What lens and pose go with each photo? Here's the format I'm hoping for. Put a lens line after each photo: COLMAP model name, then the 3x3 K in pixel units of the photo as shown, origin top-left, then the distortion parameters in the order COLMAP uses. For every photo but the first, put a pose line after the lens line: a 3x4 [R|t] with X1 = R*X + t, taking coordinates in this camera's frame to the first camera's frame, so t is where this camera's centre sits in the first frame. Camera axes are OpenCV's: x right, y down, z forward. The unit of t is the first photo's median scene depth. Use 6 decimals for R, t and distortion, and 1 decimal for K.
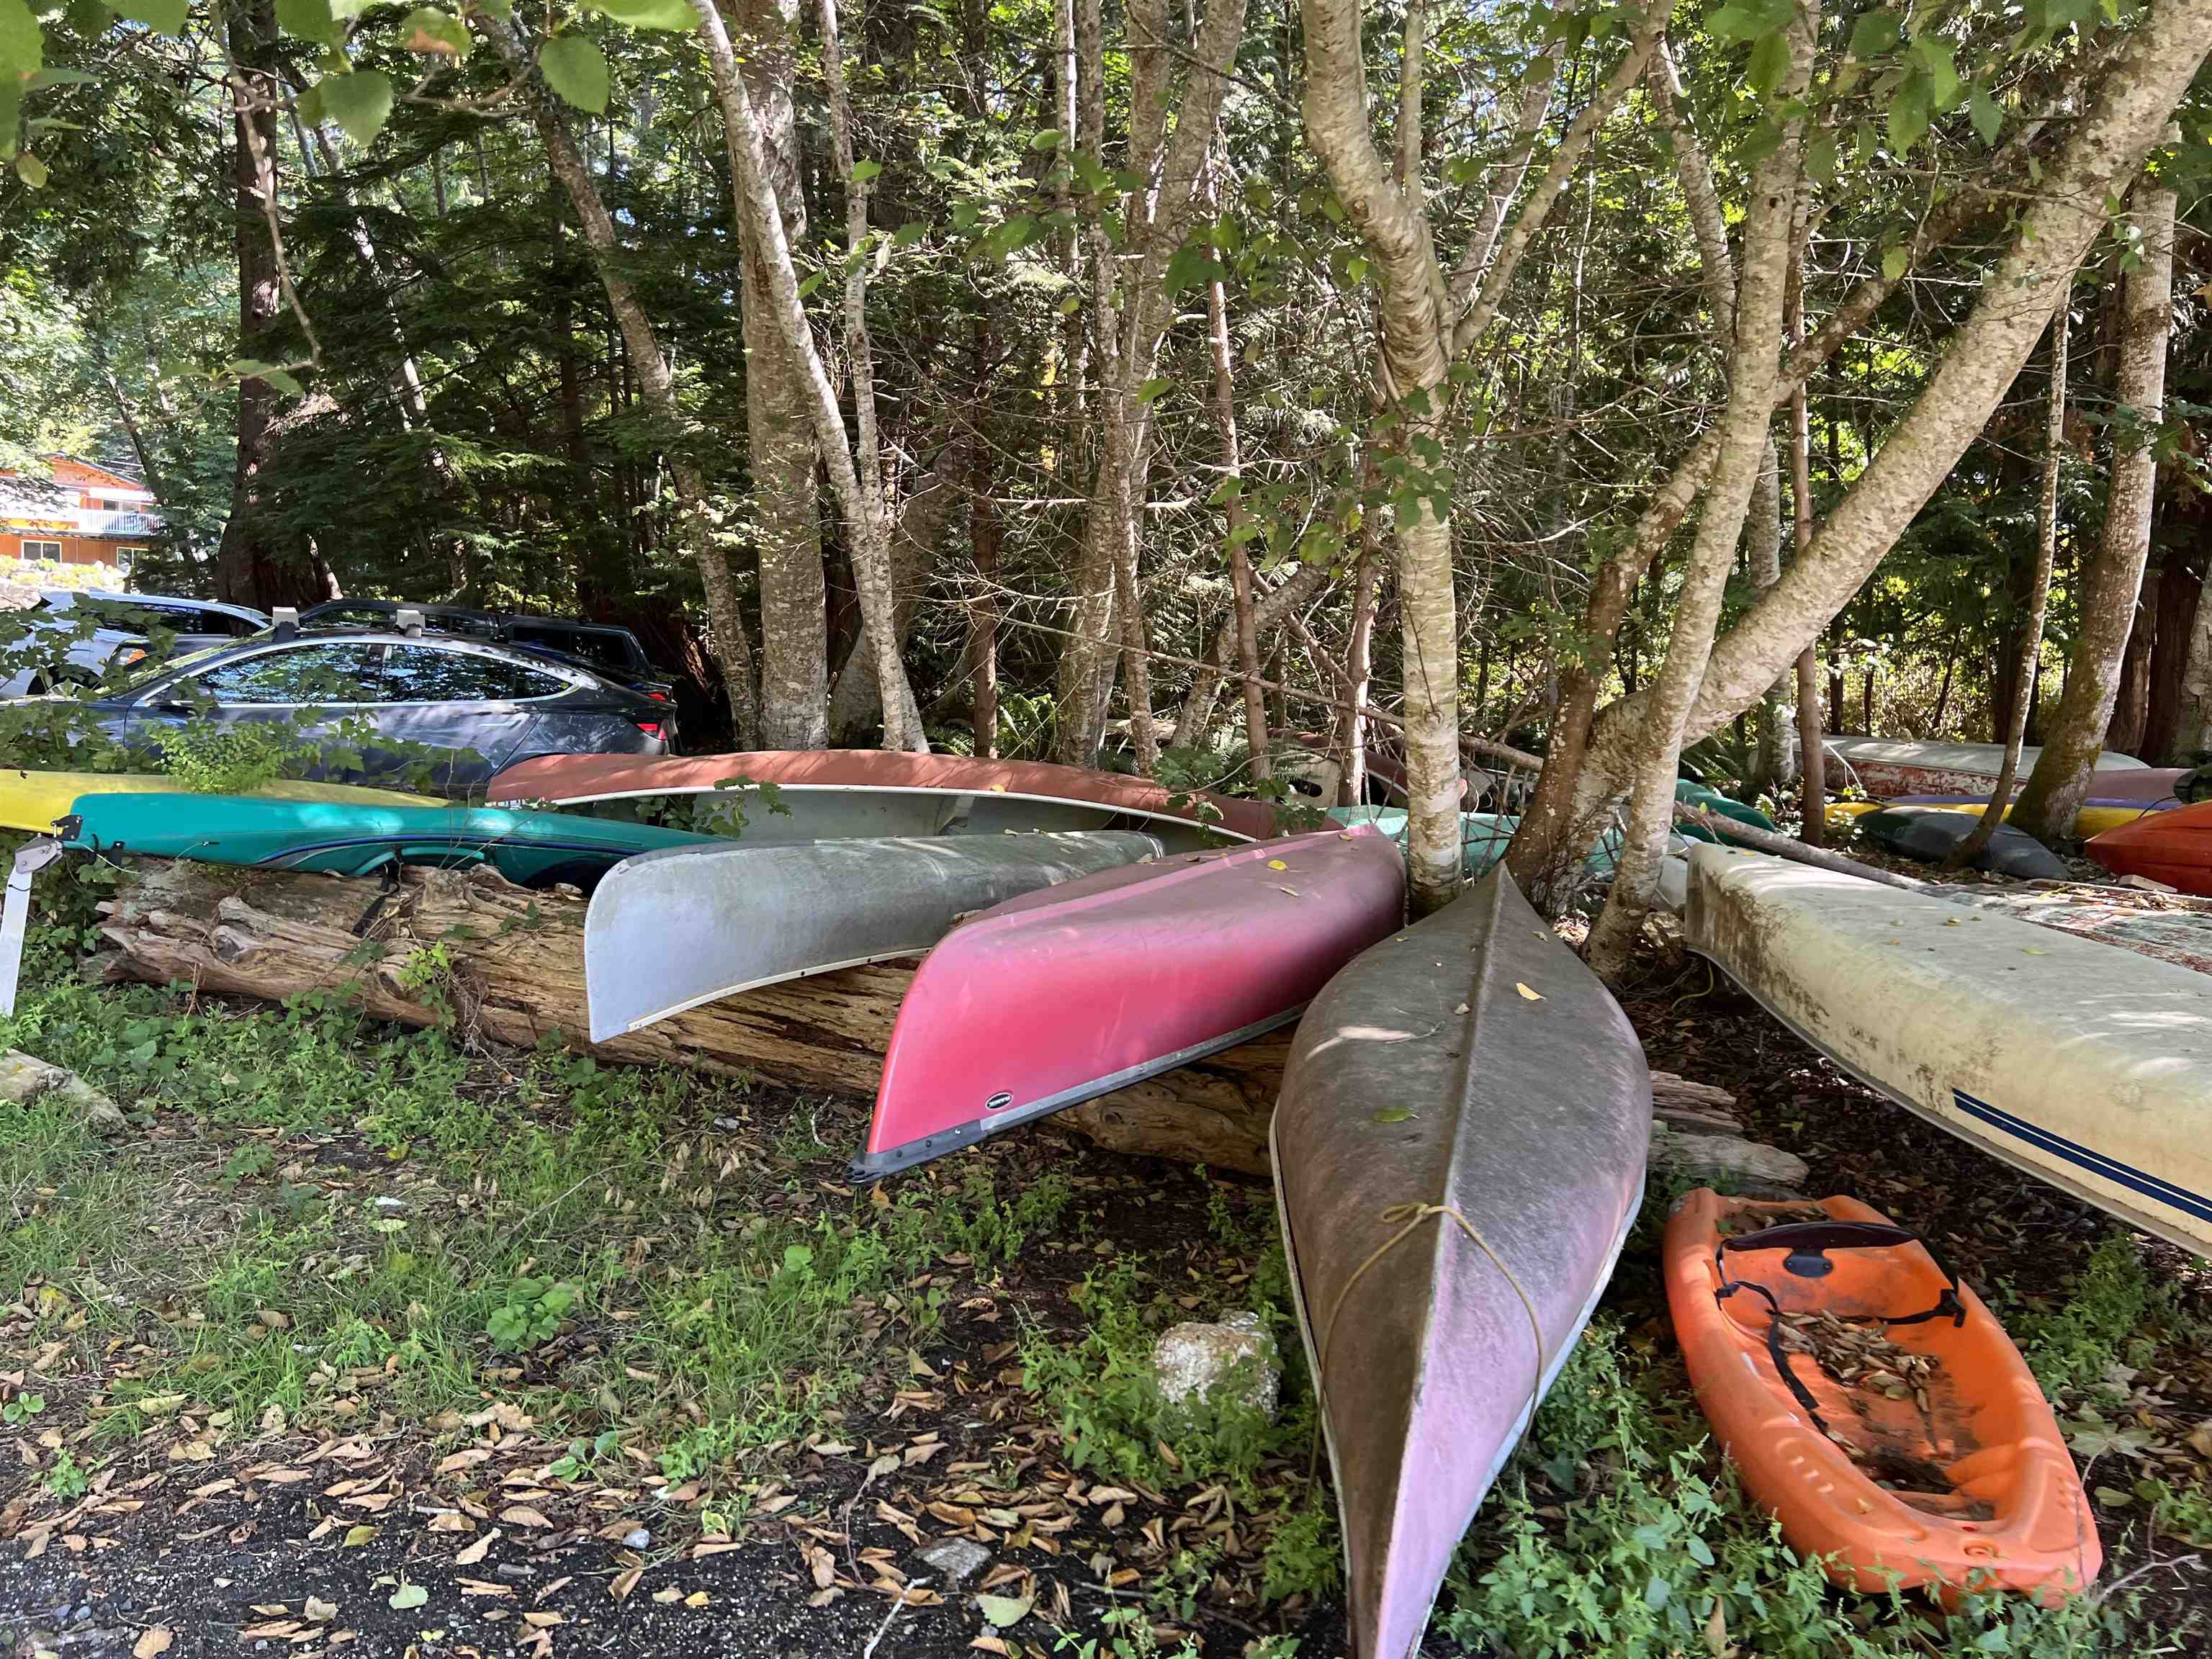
lens RADIAL K [[1667.3, 0, 1106.8], [0, 1667.3, 827.0], [0, 0, 1]] dist [0.034363, -0.003208]
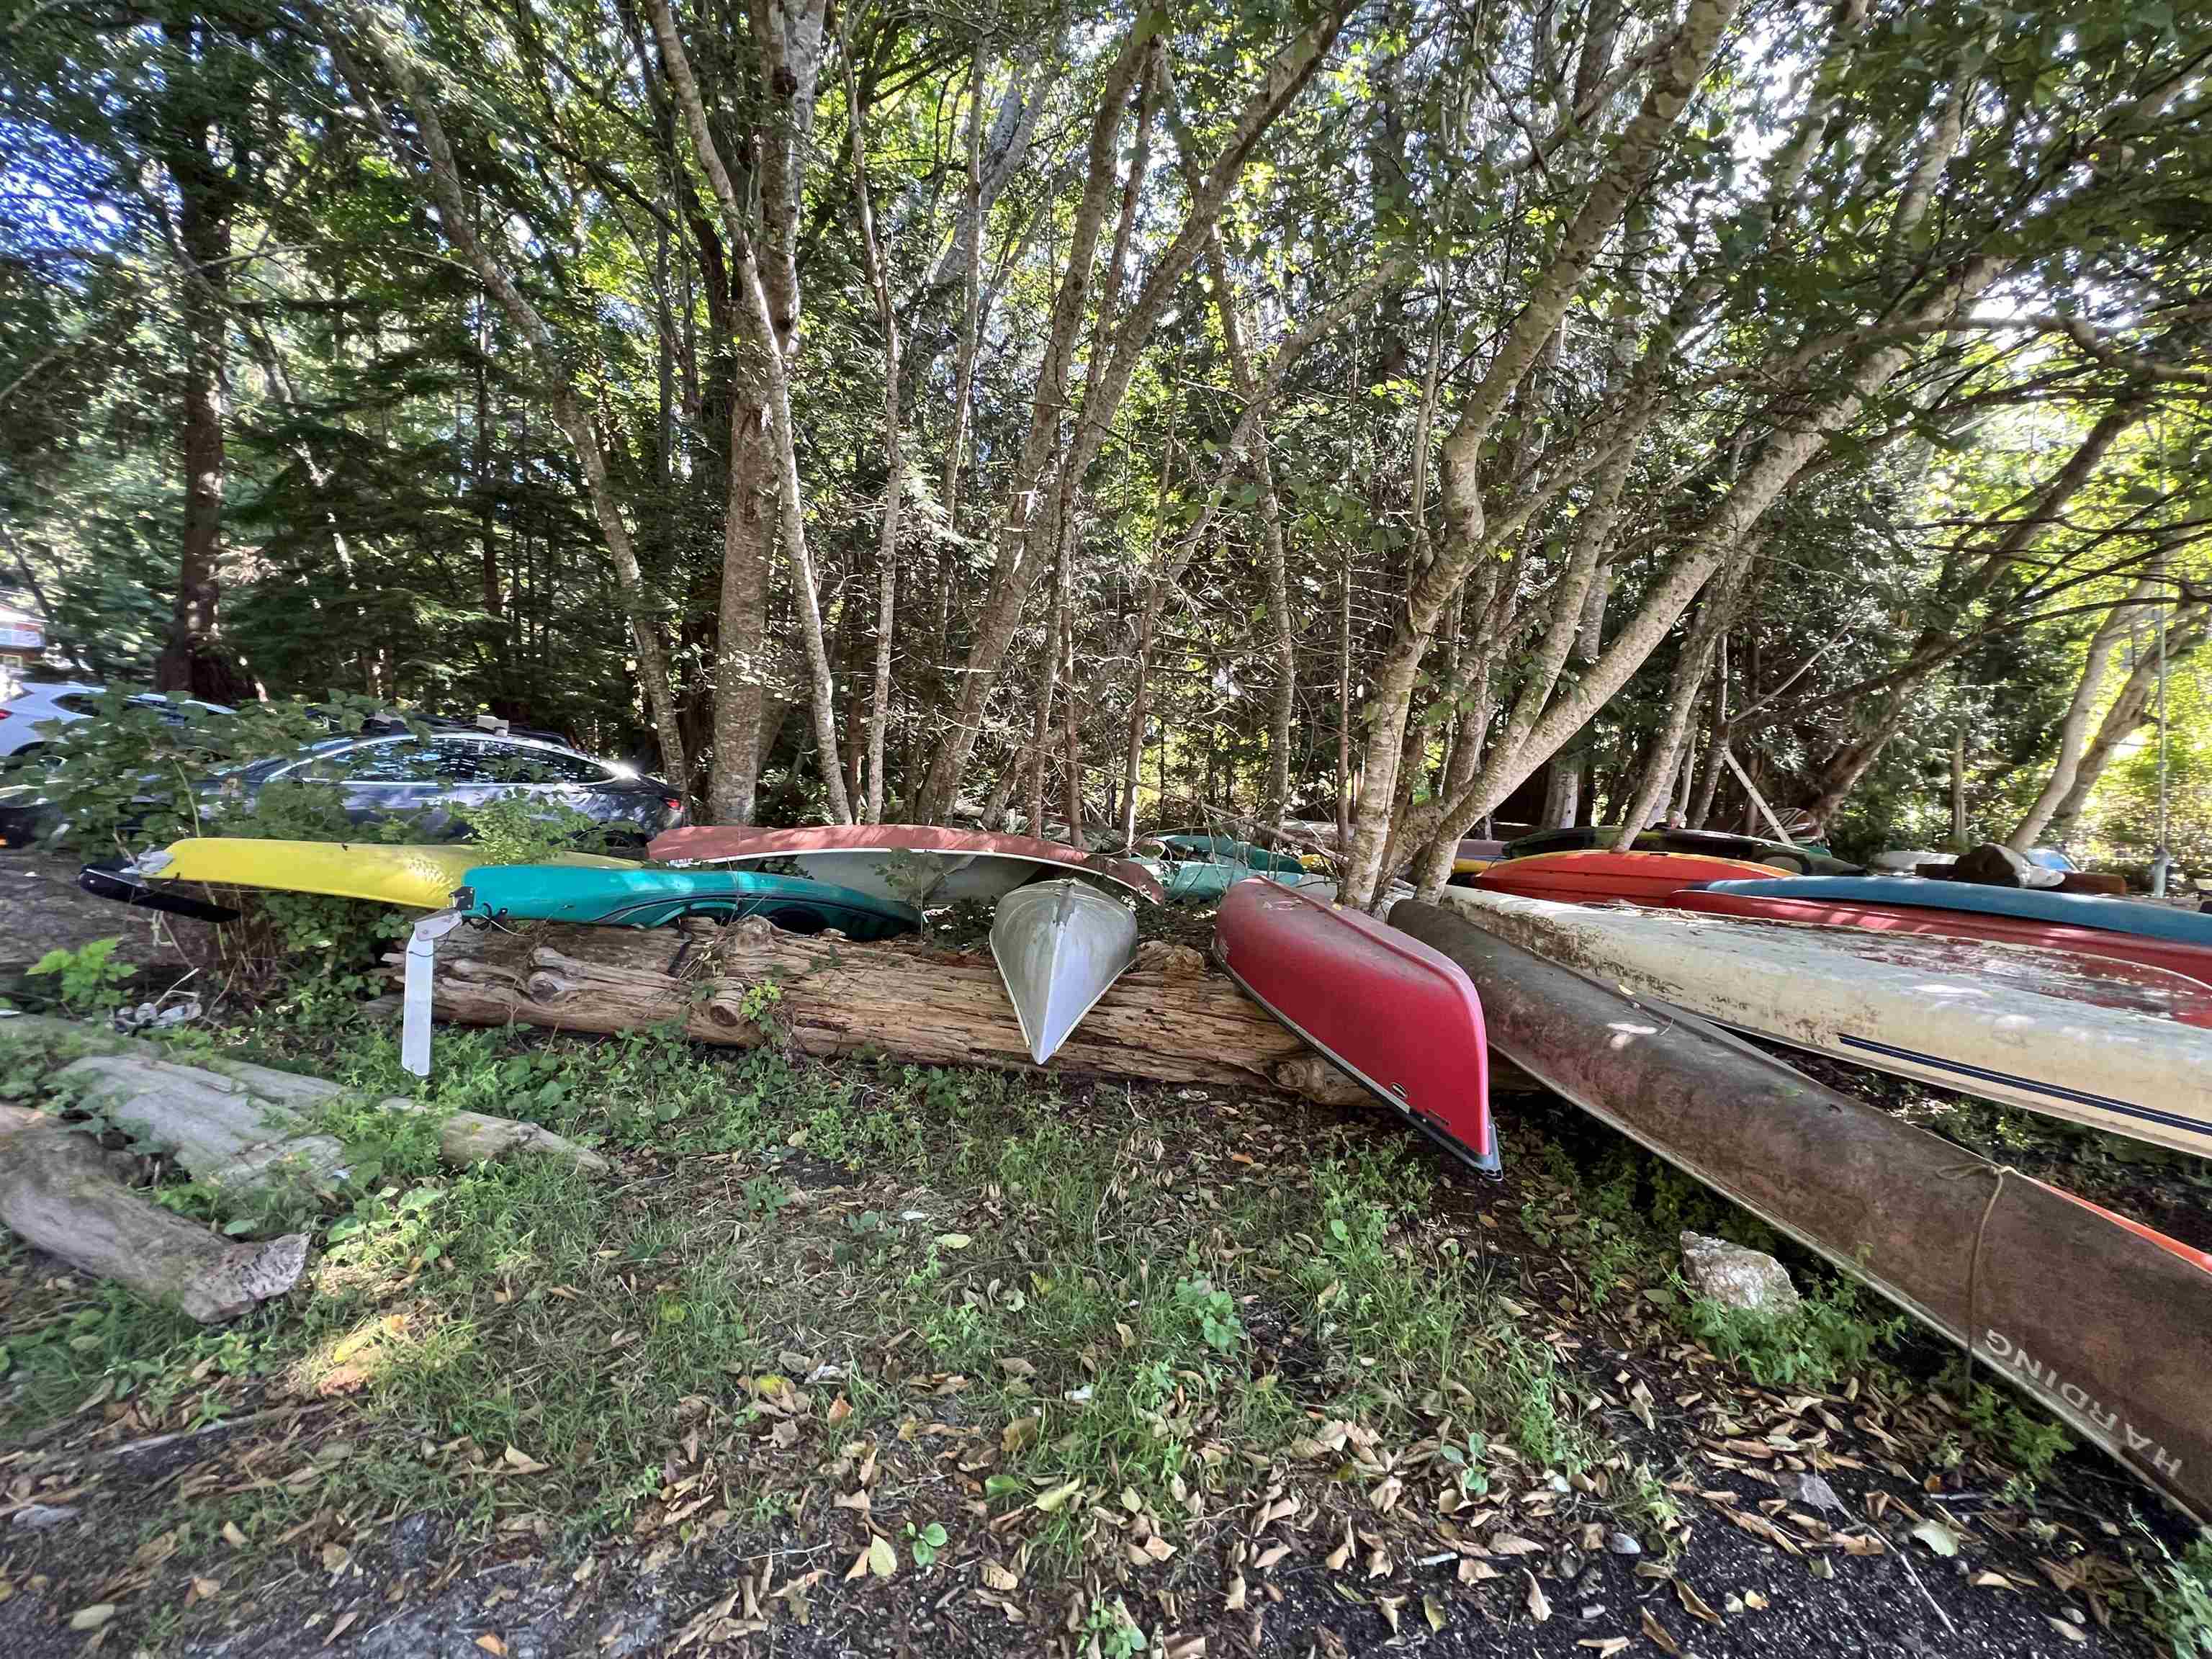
lens RADIAL K [[889.6, 0, 1105.9], [0, 889.6, 827.8], [0, 0, 1]] dist [0.000770, 0.000336]
pose [[0.929308, 0.011056, 0.369141, -0.377400], [0.001324, 0.999446, -0.033267, -0.022666], [-0.369304, 0.031404, 0.928778, 0.248001]]
